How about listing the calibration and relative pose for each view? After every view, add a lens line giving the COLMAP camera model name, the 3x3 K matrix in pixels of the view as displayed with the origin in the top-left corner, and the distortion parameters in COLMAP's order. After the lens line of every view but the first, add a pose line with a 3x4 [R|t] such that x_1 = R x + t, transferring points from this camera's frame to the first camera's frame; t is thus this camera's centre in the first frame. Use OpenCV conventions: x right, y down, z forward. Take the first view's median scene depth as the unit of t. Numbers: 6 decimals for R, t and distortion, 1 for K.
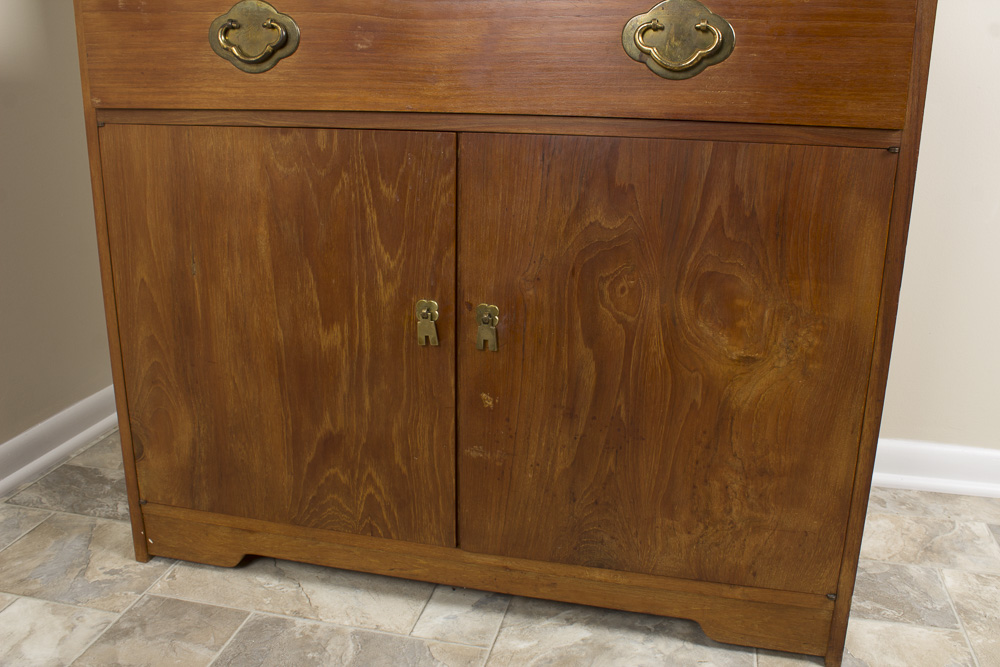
lens RADIAL K [[909.7, 0, 508.1], [0, 909.7, 349.3], [0, 0, 1]] dist [-0.124703, 0.090481]
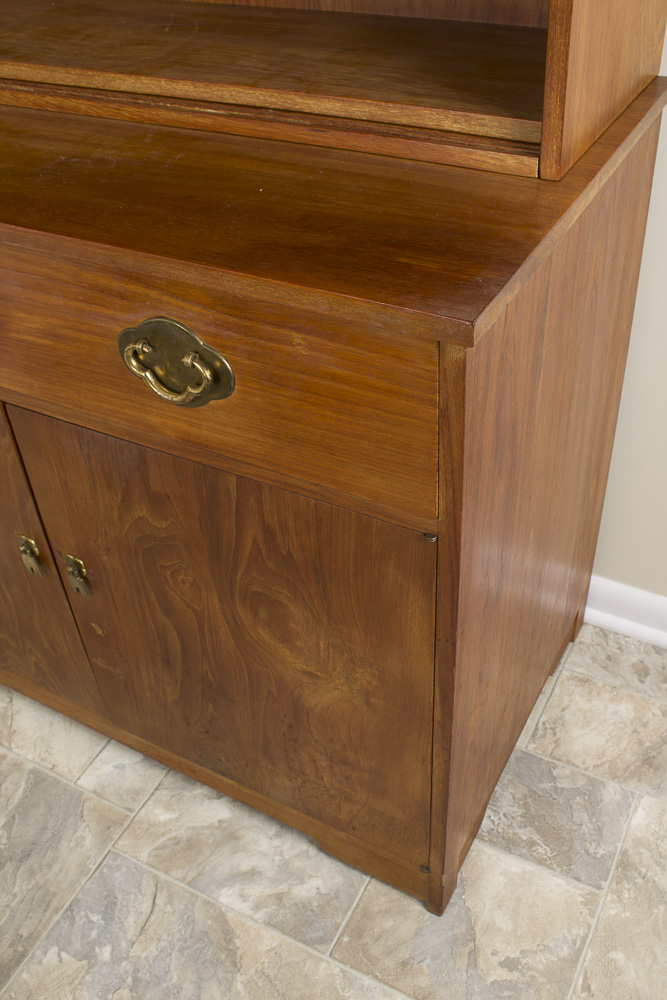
lens RADIAL K [[909.7, 0, 349.3], [0, 909.7, 497.0], [0, 0, 1]] dist [-0.124703, 0.090481]
pose [[0.966267, 0.123351, -0.226080, 0.435355], [-0.031493, 0.927844, 0.371637, -0.439661], [0.255609, -0.351981, 0.900430, 0.234653]]
